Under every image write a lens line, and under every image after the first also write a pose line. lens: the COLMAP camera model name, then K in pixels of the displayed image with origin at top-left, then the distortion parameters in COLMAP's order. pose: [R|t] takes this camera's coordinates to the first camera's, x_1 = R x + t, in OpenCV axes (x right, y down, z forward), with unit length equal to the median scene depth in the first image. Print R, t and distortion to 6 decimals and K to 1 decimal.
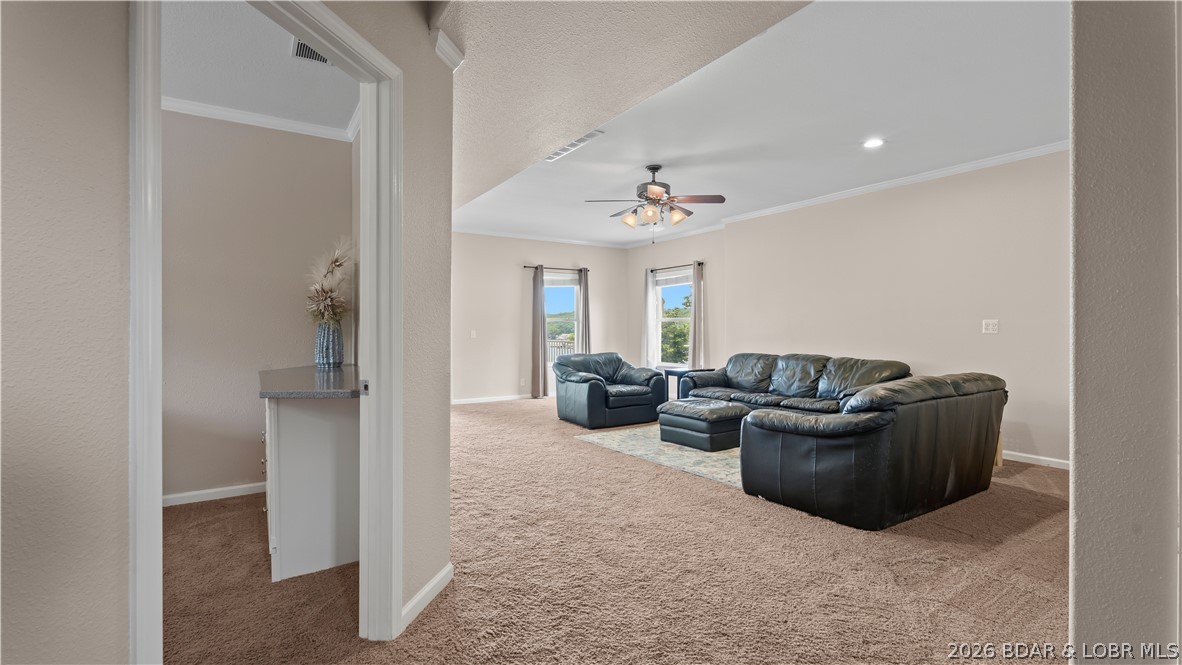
lens RADIAL K [[525.8, 0, 590.9], [0, 525.8, 324.7], [0, 0, 1]] dist [-0.000538, 0.000762]
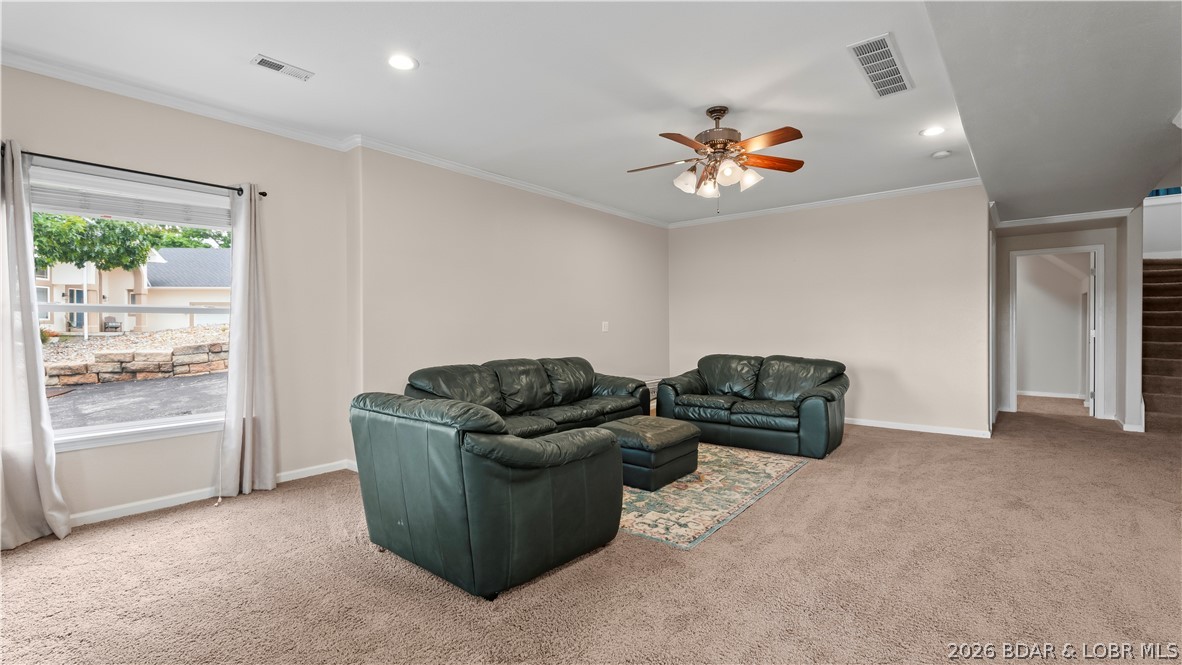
lens RADIAL K [[525.8, 0, 590.9], [0, 525.8, 324.7], [0, 0, 1]] dist [-0.000538, 0.000762]
pose [[-0.302500, 0.013777, 0.953050, -0.448680], [0.004664, 0.999905, -0.012974, 0.012621], [-0.953138, 0.000520, -0.302535, 1.167737]]
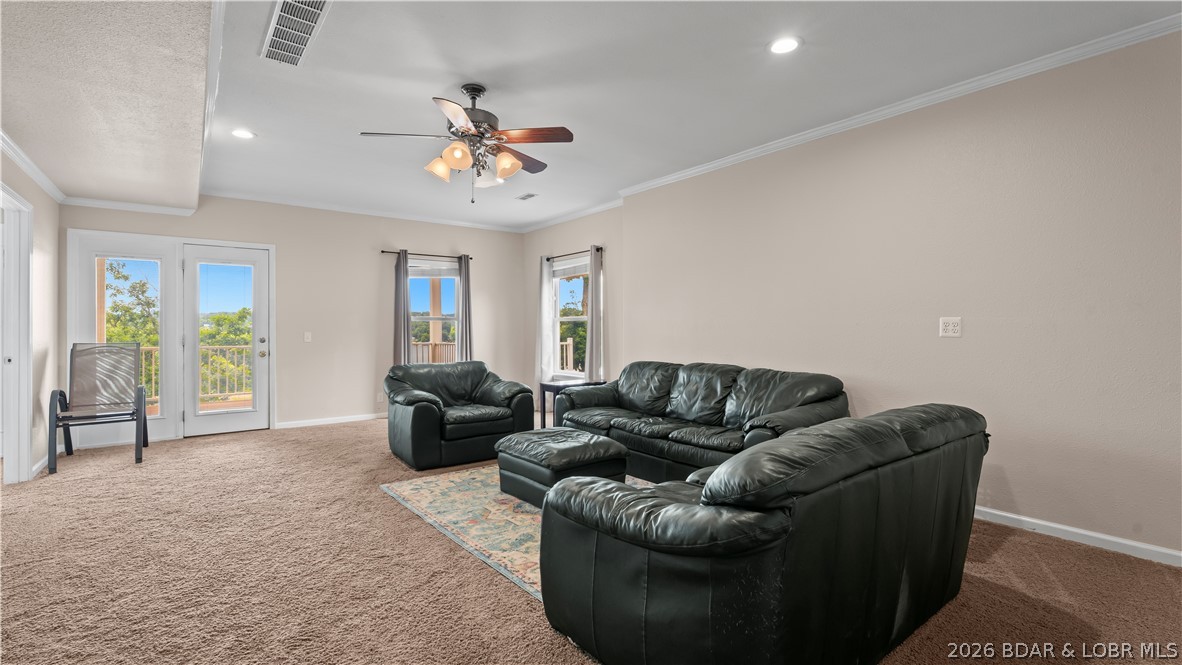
lens RADIAL K [[525.8, 0, 590.9], [0, 525.8, 324.7], [0, 0, 1]] dist [-0.000538, 0.000762]
pose [[0.996826, -0.000458, 0.079605, 0.177858], [0.000473, 1.000000, -0.000172, 0.000219], [-0.079605, 0.000209, 0.996826, 0.267737]]
